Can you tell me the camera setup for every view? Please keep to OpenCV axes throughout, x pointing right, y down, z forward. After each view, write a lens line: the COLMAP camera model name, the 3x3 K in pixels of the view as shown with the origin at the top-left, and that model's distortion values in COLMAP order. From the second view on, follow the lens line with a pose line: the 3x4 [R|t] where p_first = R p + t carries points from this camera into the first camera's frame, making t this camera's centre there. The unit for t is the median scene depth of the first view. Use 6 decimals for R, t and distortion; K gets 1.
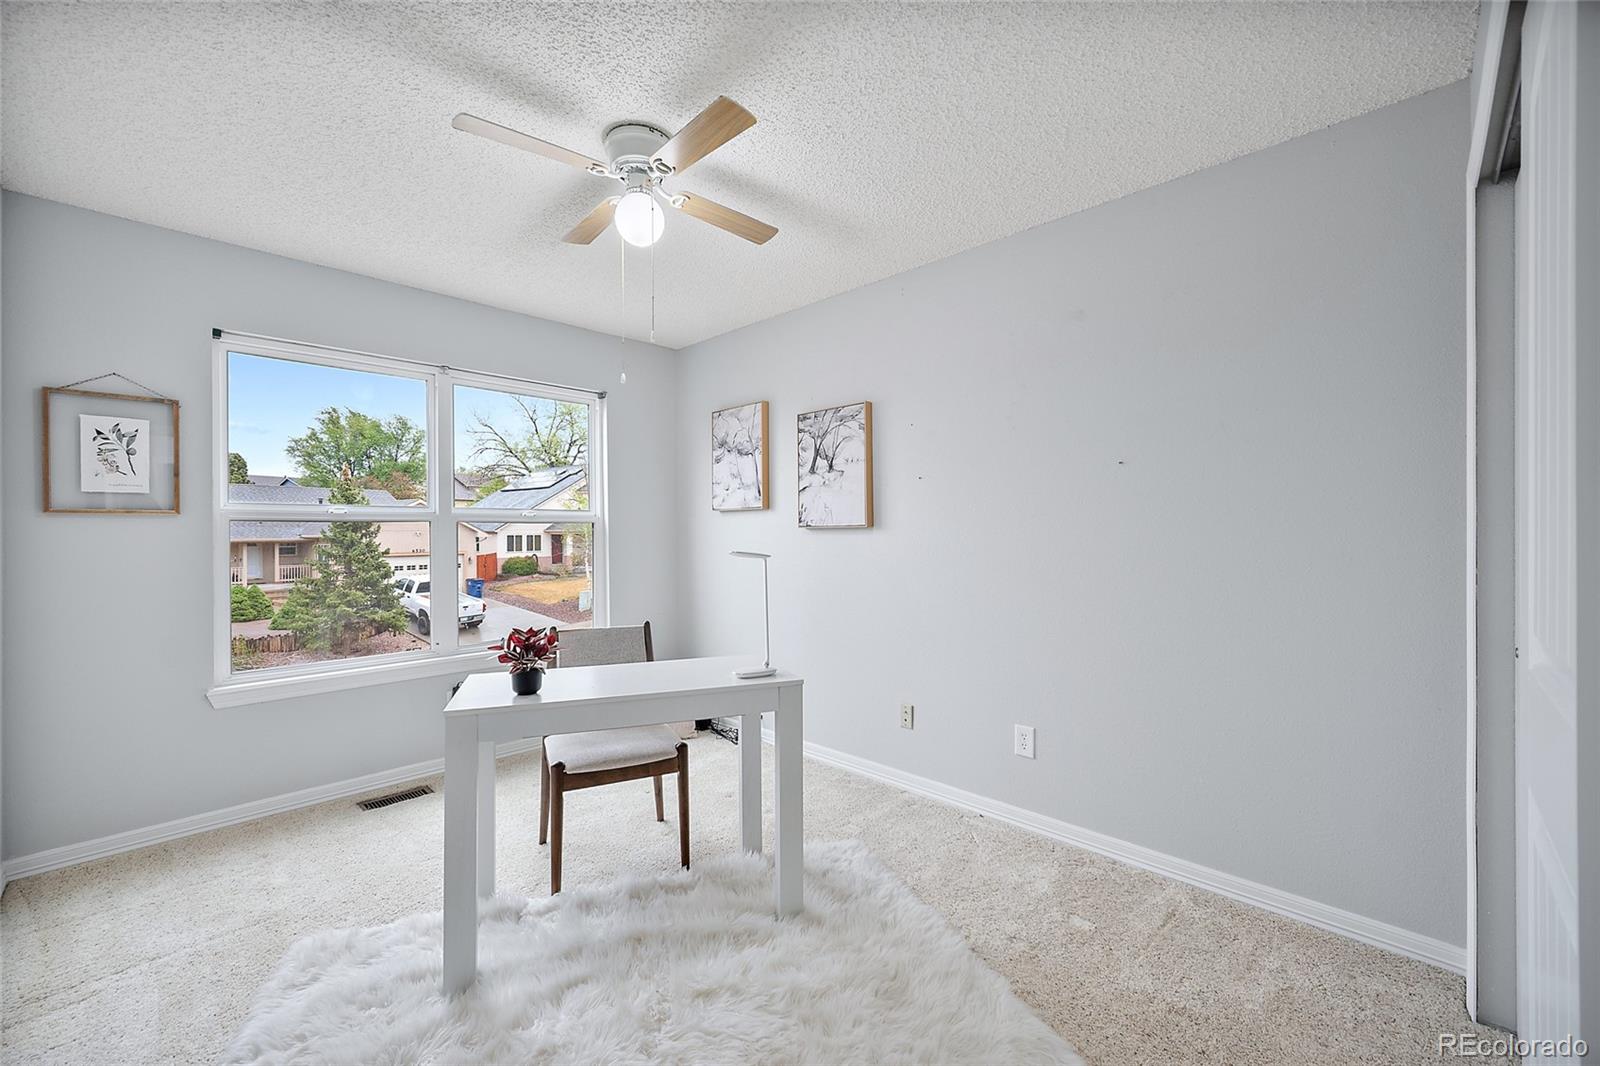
lens RADIAL K [[630.6, 0, 800.3], [0, 630.6, 520.5], [0, 0, 1]] dist [-0.000568, 0.000102]
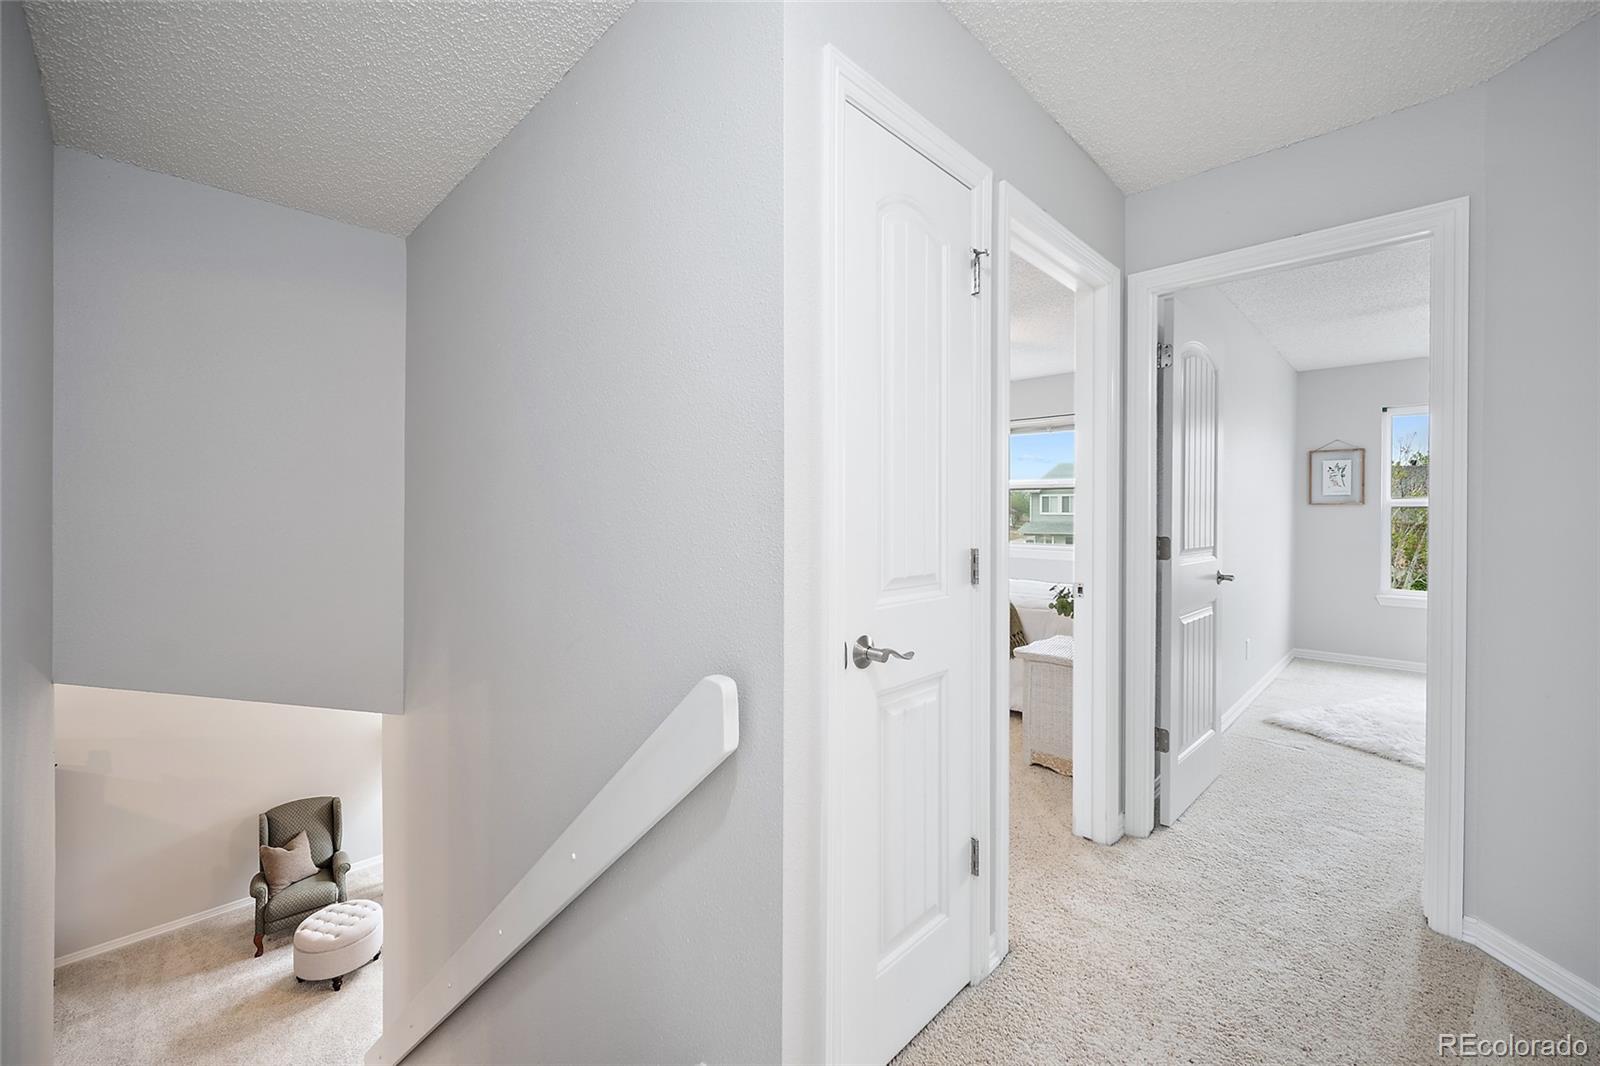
lens RADIAL K [[630.6, 0, 807.6], [0, 630.6, 517.2], [0, 0, 1]] dist [-0.000568, 0.000102]
pose [[0.029498, 0.000183, -0.999565, 1.002175], [-0.009275, 0.999957, -0.000091, 0.047037], [0.999522, 0.009274, 0.029498, -0.859533]]
